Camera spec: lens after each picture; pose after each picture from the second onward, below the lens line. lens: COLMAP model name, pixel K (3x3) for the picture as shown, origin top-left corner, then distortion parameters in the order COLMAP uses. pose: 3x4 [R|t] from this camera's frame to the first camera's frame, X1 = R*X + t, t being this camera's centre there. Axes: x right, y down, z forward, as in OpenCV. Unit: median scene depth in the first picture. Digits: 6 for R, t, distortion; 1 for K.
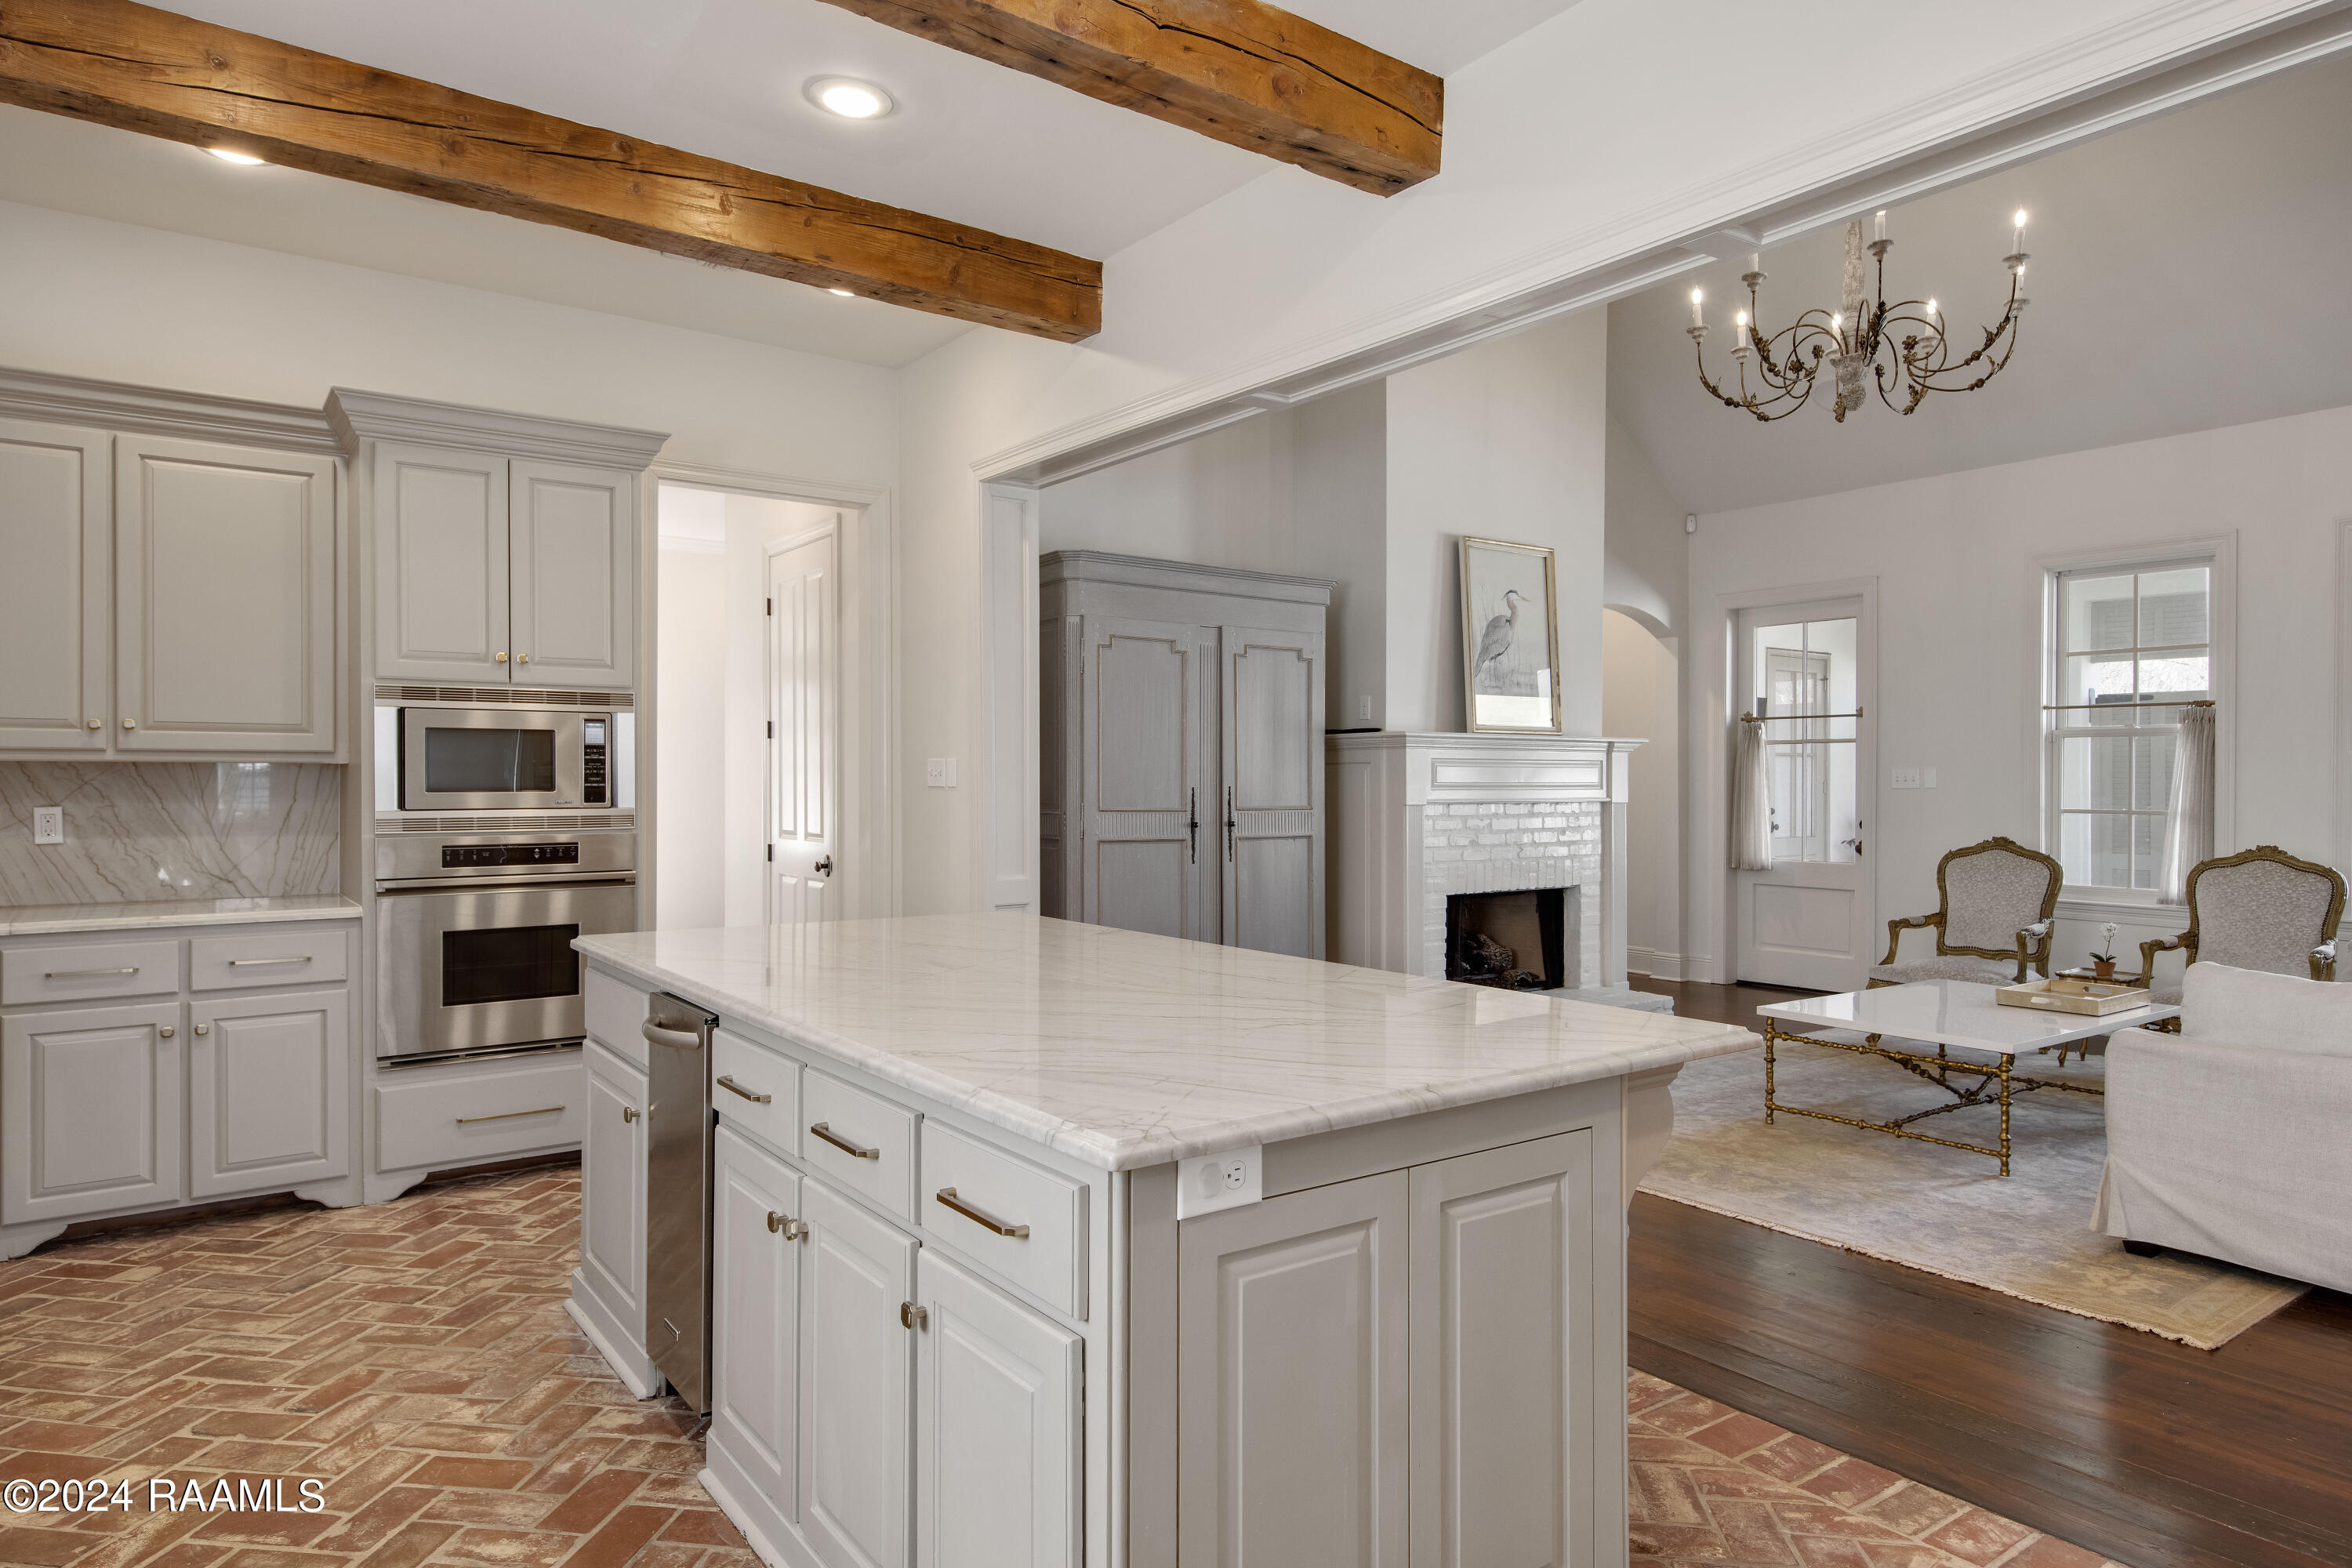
lens RADIAL K [[1378.2, 0, 1173.8], [0, 1378.2, 777.0], [0, 0, 1]] dist [0.003748, 0.000555]
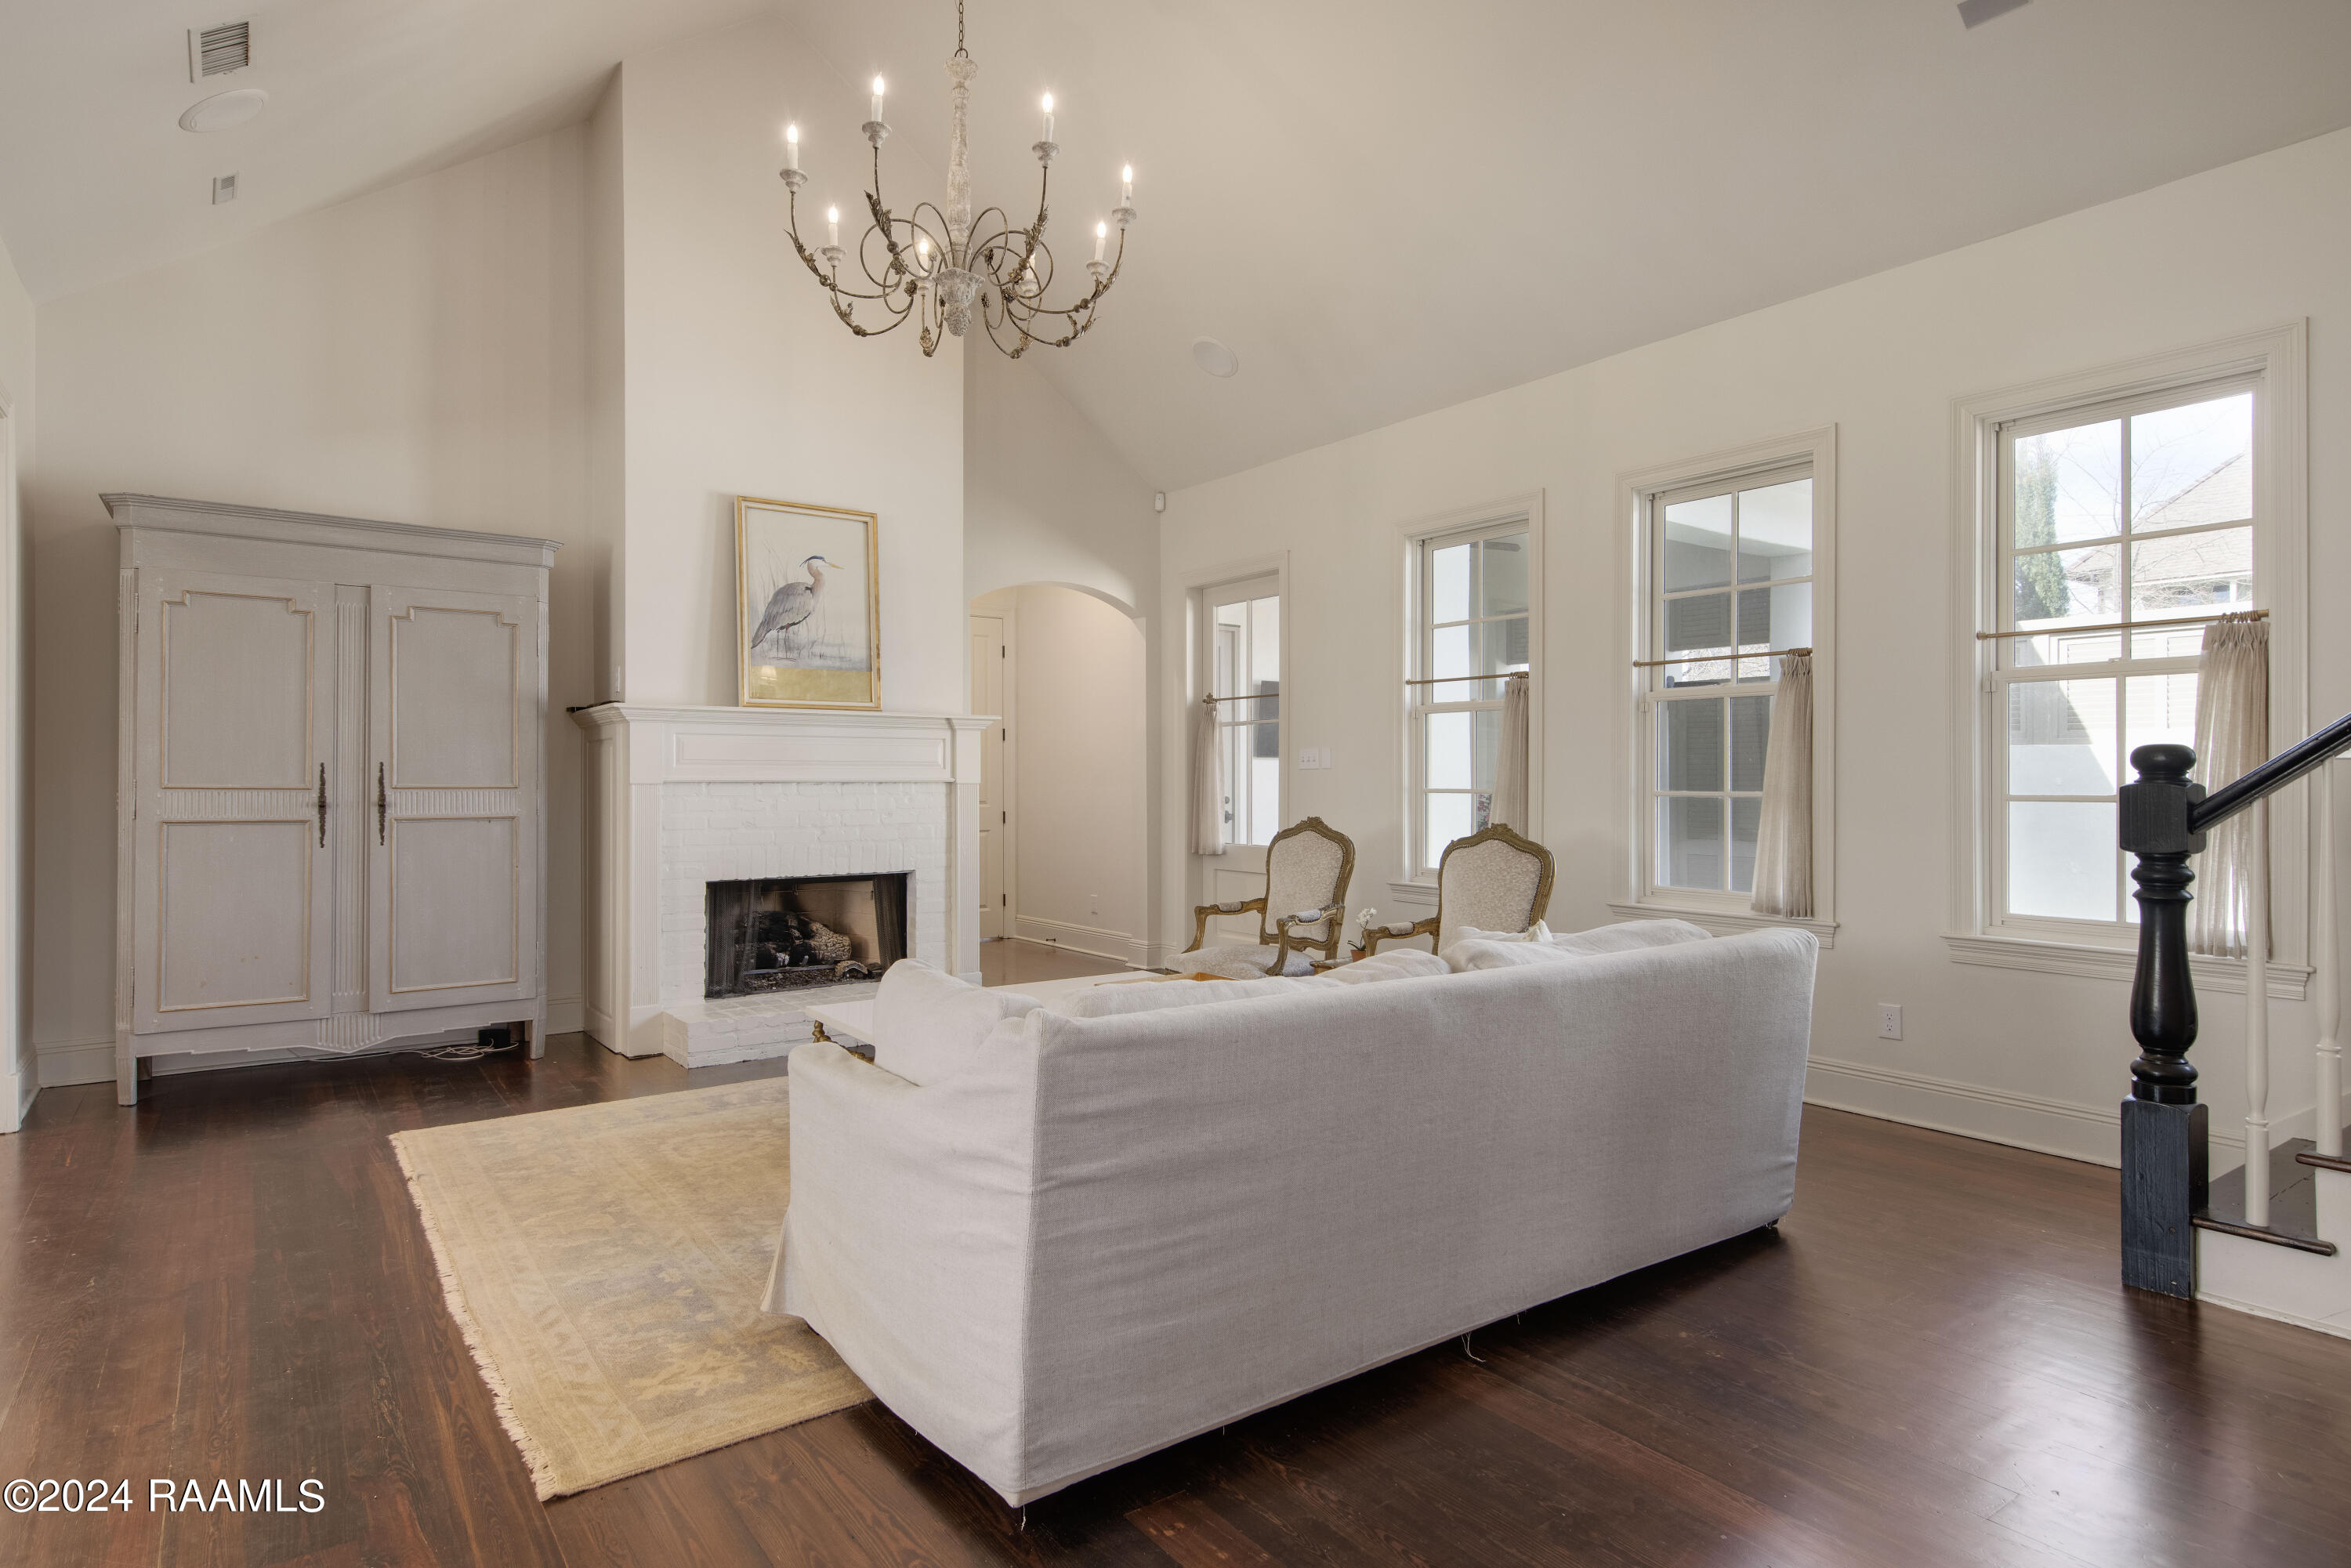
lens RADIAL K [[1245.2, 0, 1179.3], [0, 1245.2, 773.9], [0, 0, 1]] dist [0.006269, -0.000896]
pose [[0.999737, -0.002303, 0.022798, 0.505428], [0.002348, 0.999995, -0.001966, 0.015947], [-0.022793, 0.002019, 0.999738, 0.157483]]
